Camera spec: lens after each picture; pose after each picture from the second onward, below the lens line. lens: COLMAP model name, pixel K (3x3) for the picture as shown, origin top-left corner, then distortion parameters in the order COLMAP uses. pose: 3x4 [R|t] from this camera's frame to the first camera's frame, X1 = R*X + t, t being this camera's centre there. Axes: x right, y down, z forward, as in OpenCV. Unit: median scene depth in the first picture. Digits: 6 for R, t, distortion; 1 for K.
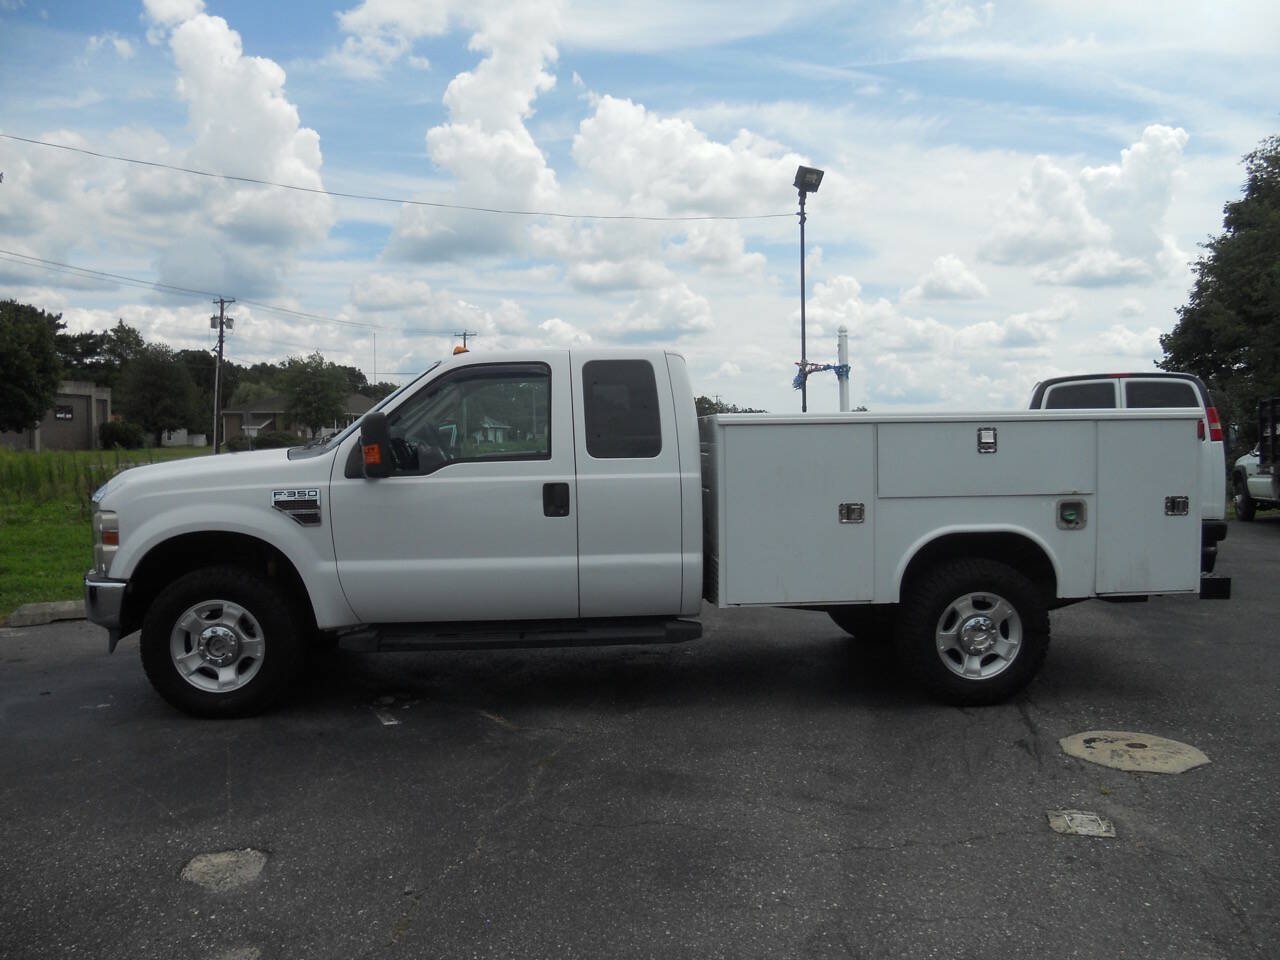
lens RADIAL K [[977.0, 0, 644.0], [0, 977.0, 482.9], [0, 0, 1]] dist [-0.037045, 0.001975]
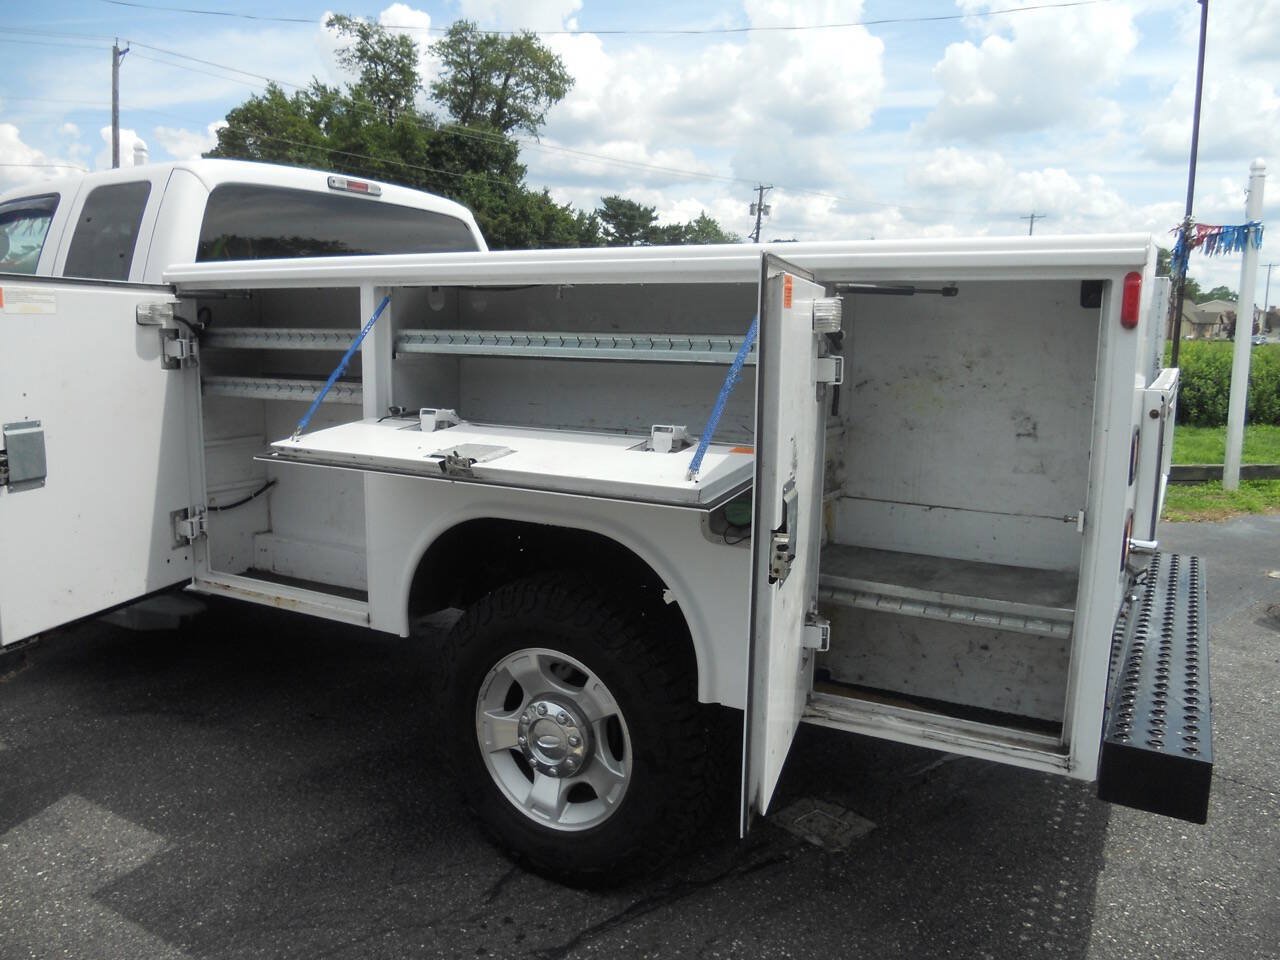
lens RADIAL K [[977.0, 0, 620.1], [0, 977.0, 467.6], [0, 0, 1]] dist [-0.037045, 0.001975]
pose [[0.836462, 0.104304, -0.538007, 0.609890], [-0.051078, 0.992285, 0.112963, -0.027687], [0.545639, -0.067009, 0.835337, 0.630582]]
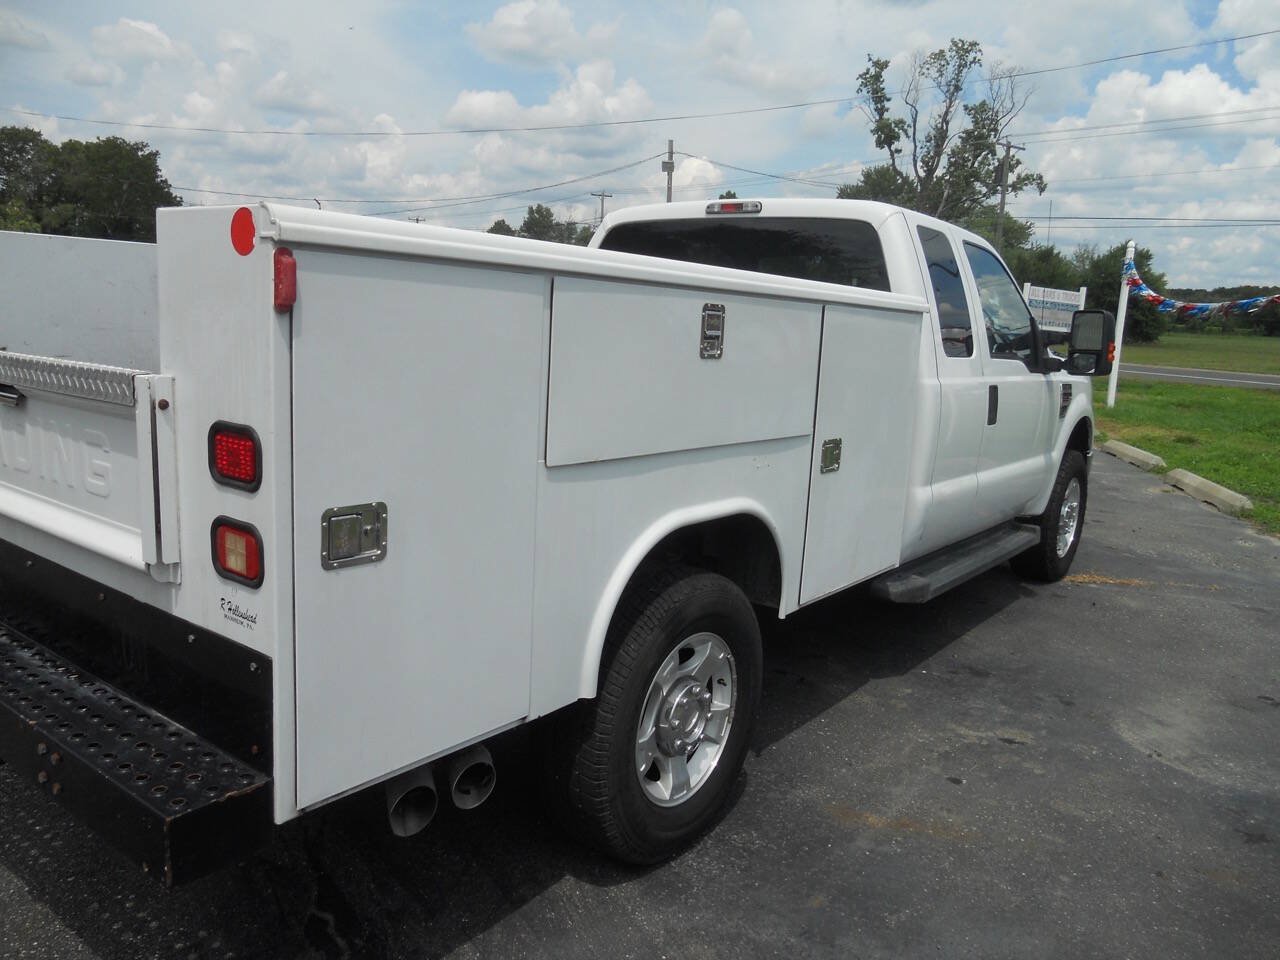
lens RADIAL K [[977.0, 0, 647.0], [0, 977.0, 479.0], [0, 0, 1]] dist [-0.037045, 0.001975]
pose [[-0.637359, 0.099278, -0.764144, 0.710791], [-0.082015, 0.977293, 0.195379, -0.077124], [0.766189, 0.187198, -0.614744, 1.631642]]
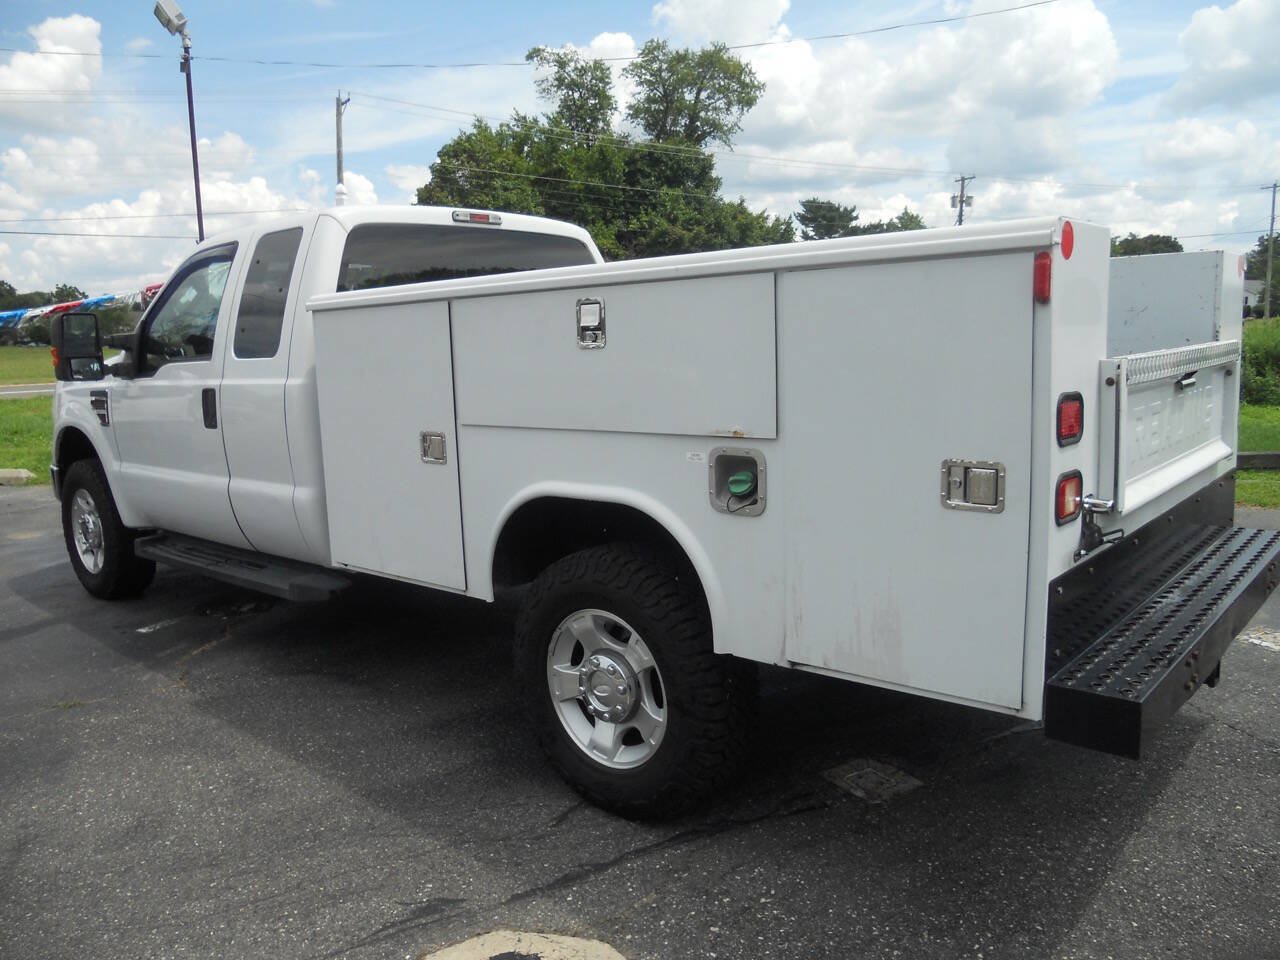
lens RADIAL K [[977.0, 0, 627.1], [0, 977.0, 479.7], [0, 0, 1]] dist [-0.037045, 0.001975]
pose [[0.708418, 0.088501, -0.700223, 0.722039], [-0.004417, 0.992644, 0.120992, -0.024021], [0.705780, -0.082620, 0.703597, 0.632208]]
